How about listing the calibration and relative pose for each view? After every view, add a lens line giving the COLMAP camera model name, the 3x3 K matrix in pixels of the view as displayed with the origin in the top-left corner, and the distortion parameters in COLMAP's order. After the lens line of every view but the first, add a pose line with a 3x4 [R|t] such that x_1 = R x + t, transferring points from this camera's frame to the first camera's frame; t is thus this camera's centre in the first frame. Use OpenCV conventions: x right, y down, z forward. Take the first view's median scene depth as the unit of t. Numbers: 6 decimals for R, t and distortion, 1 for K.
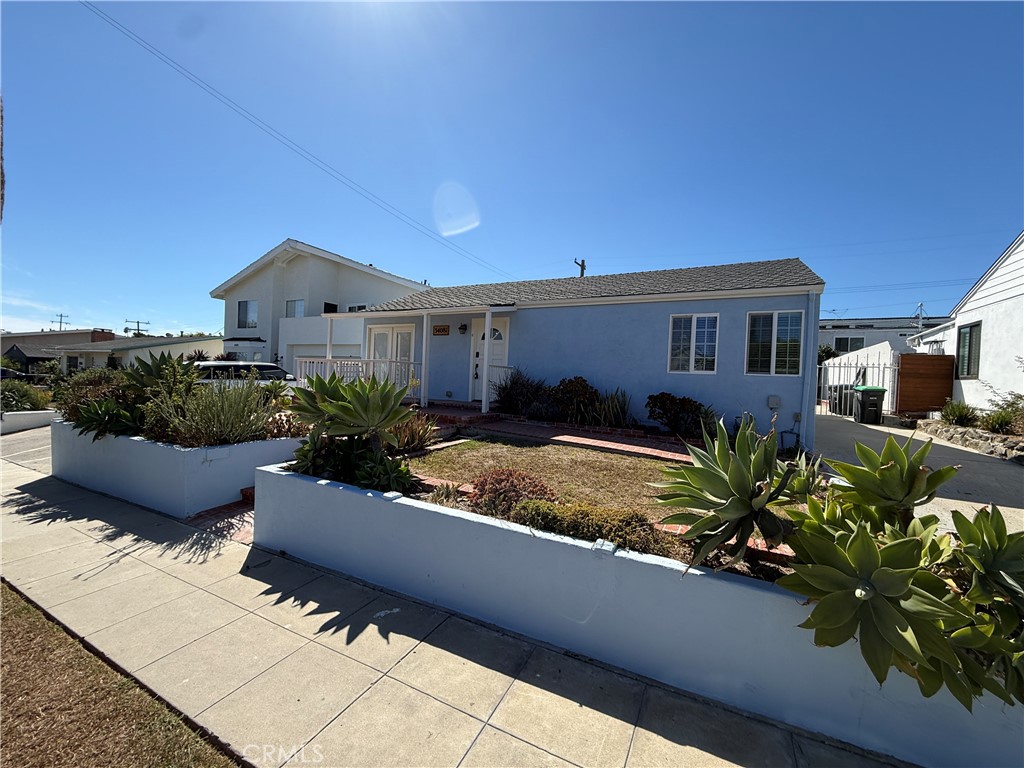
lens RADIAL K [[409.5, 0, 513.8], [0, 409.5, 385.1], [0, 0, 1]] dist [0.003792, 0.000135]
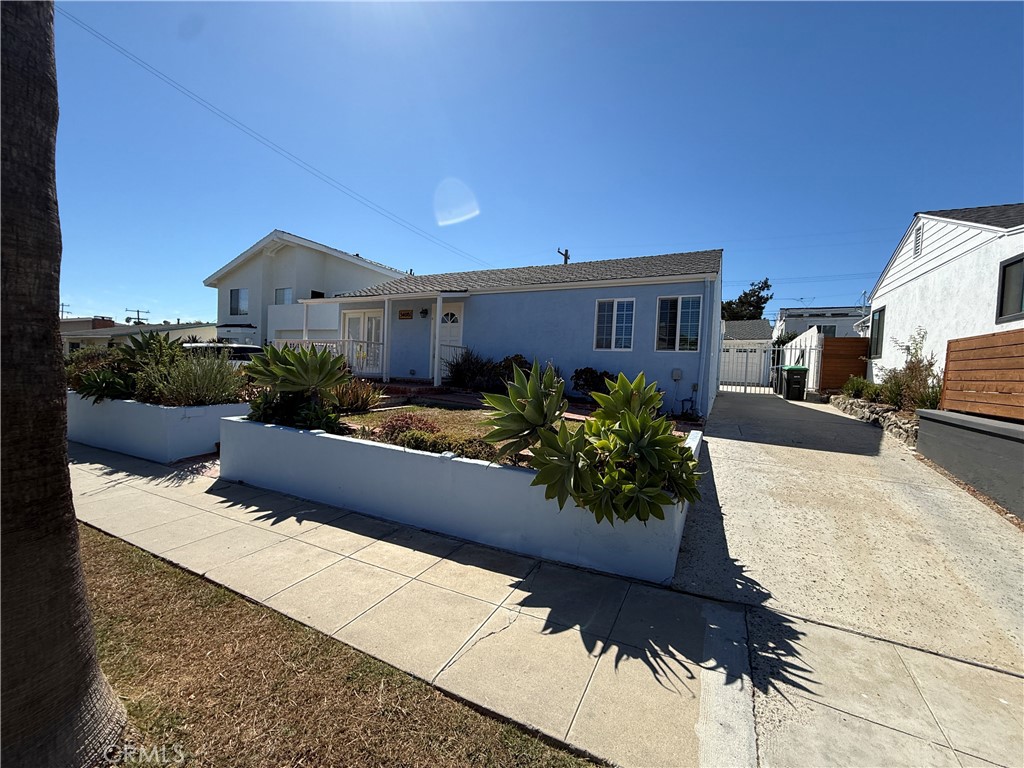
lens RADIAL K [[409.5, 0, 511.7], [0, 409.5, 383.6], [0, 0, 1]] dist [0.003792, 0.000135]
pose [[0.999984, 0.001560, -0.005488, 0.160425], [-0.001446, 0.999783, 0.020784, 0.040046], [0.005519, -0.020776, 0.999769, -0.150329]]
